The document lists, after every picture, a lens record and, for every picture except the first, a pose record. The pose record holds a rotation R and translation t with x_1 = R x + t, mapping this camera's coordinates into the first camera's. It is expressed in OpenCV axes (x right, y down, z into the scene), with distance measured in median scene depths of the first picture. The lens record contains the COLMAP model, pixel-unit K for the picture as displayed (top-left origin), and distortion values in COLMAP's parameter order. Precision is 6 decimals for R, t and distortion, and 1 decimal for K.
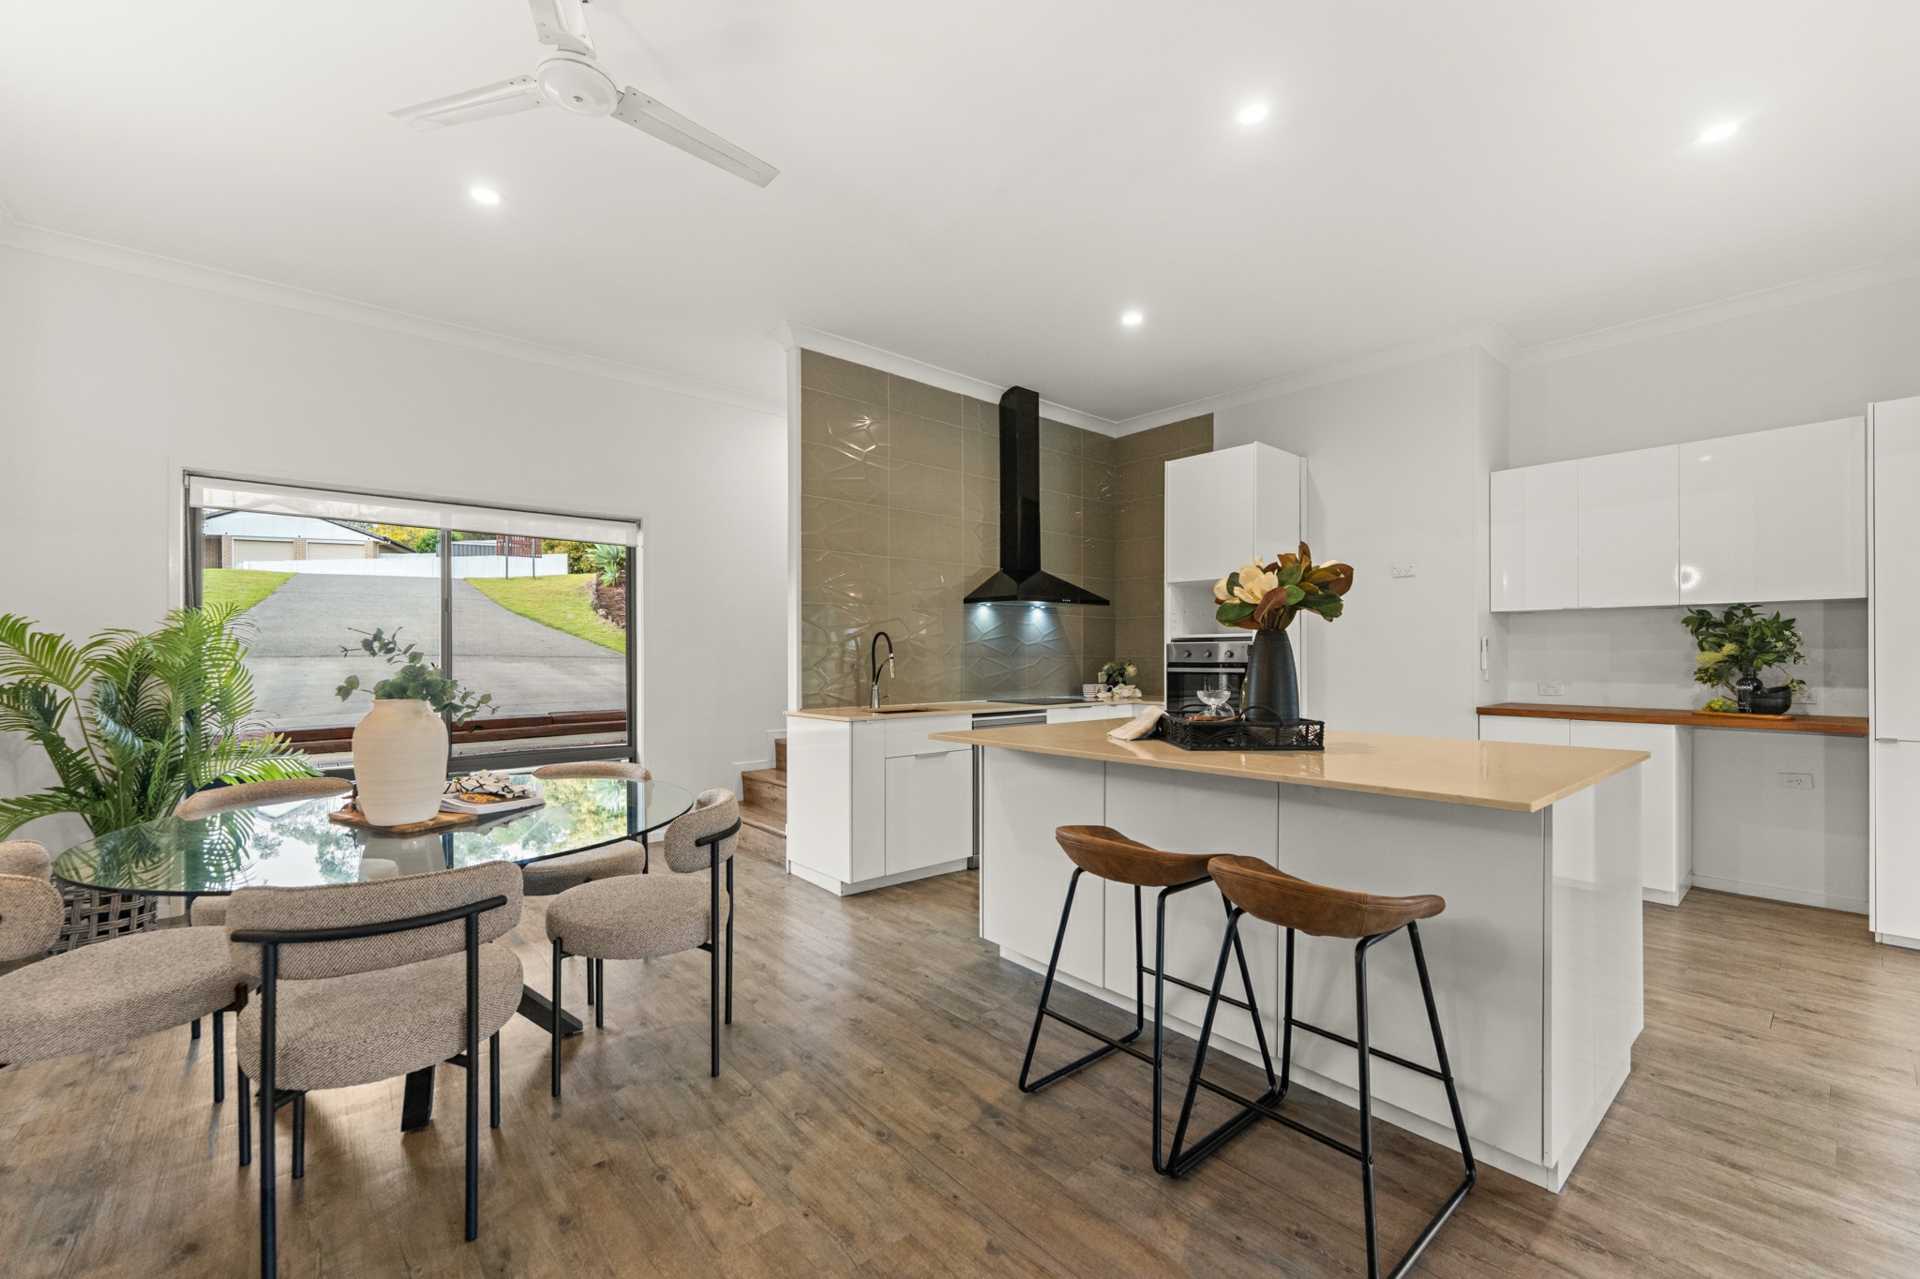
lens RADIAL K [[780.6, 0, 940.4], [0, 780.6, 645.0], [0, 0, 1]] dist [0.003360, -0.001493]
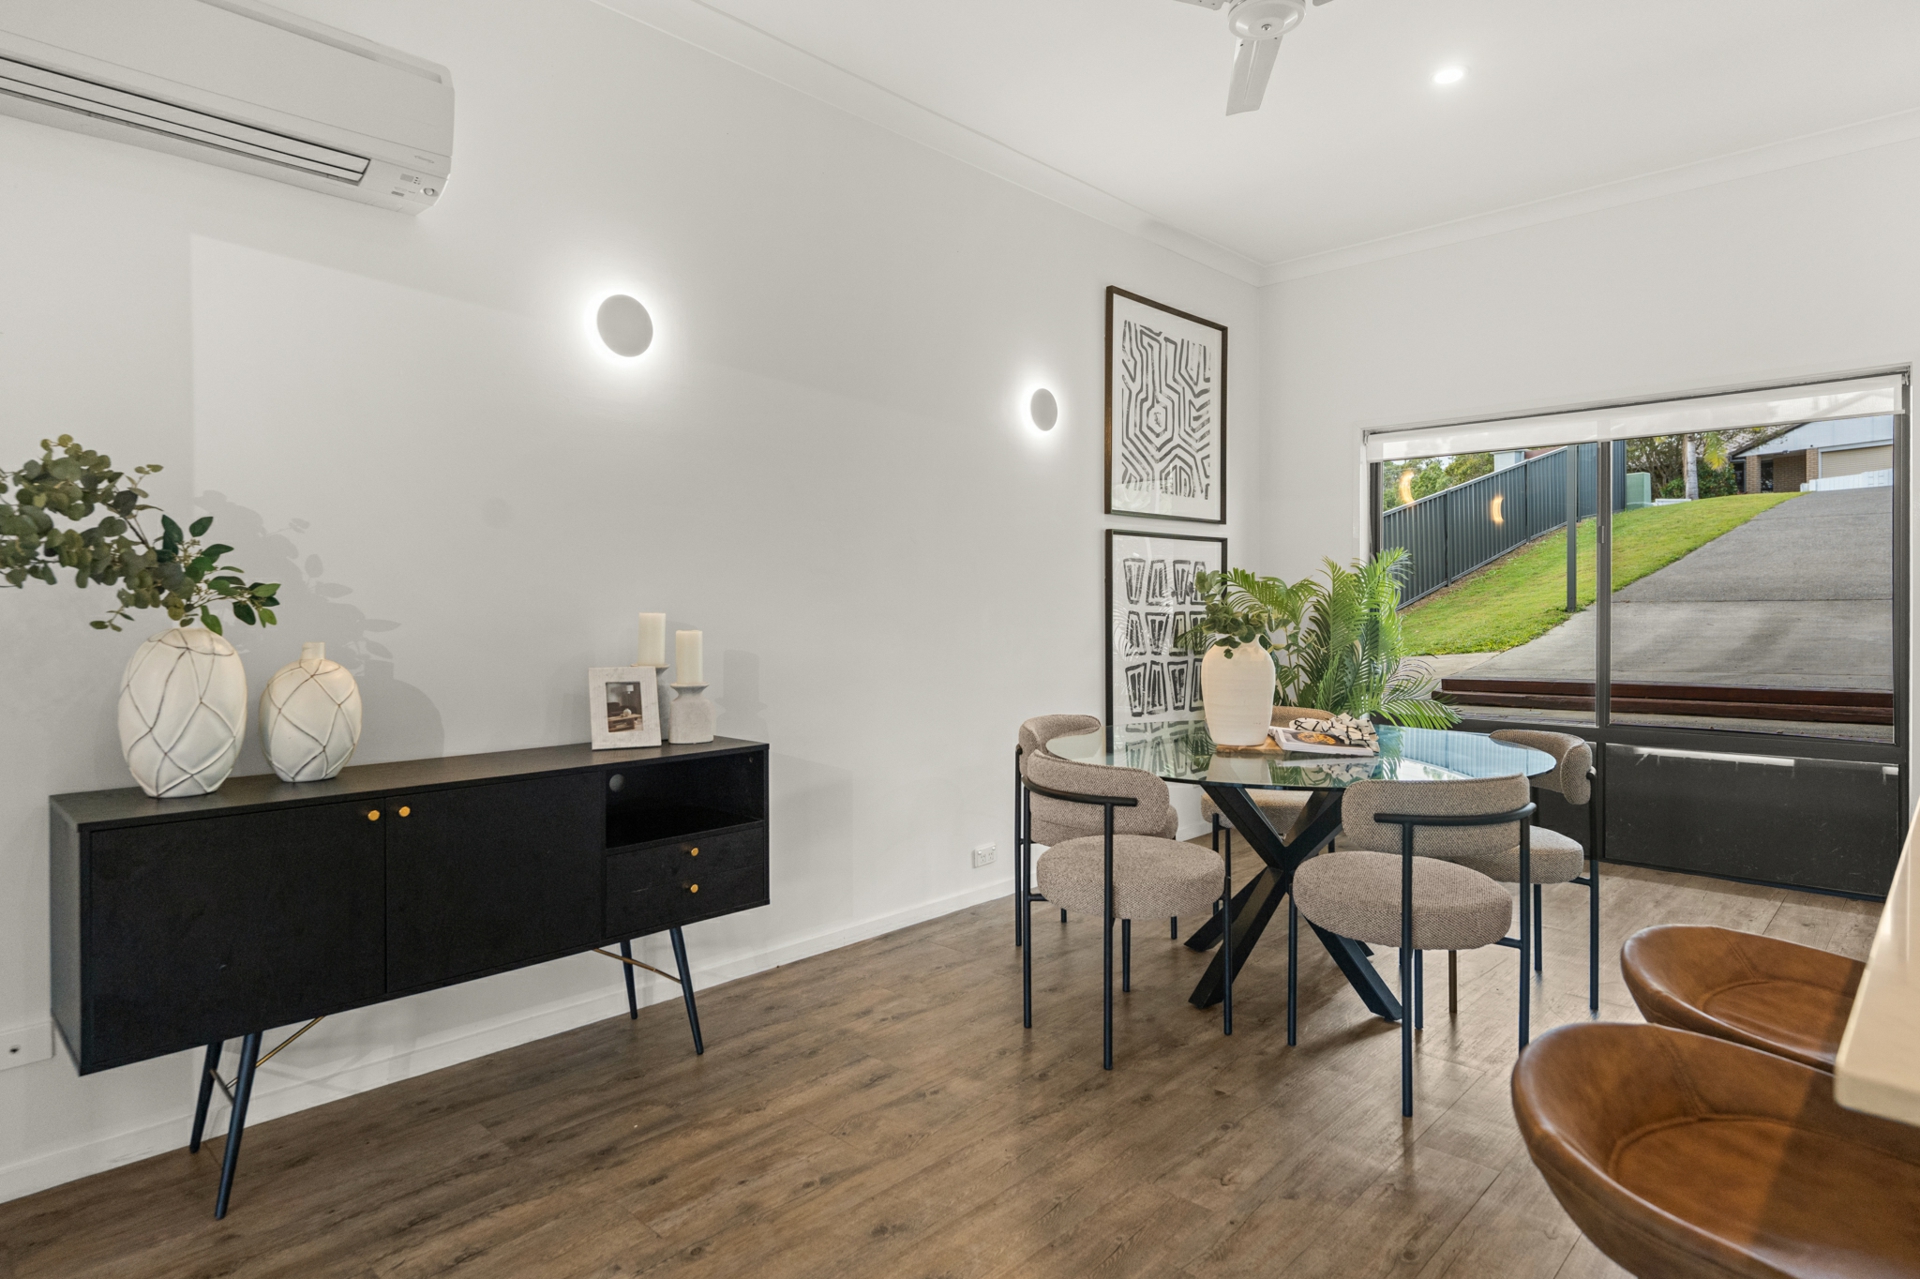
lens RADIAL K [[1047.3, 0, 970.5], [0, 1047.3, 594.3], [0, 0, 1]] dist [0.006259, -0.006421]
pose [[0.122219, -0.009361, -0.992459, 0.356509], [0.016534, 0.999836, -0.007394, 0.008324], [0.992365, -0.015505, 0.122354, 0.209653]]
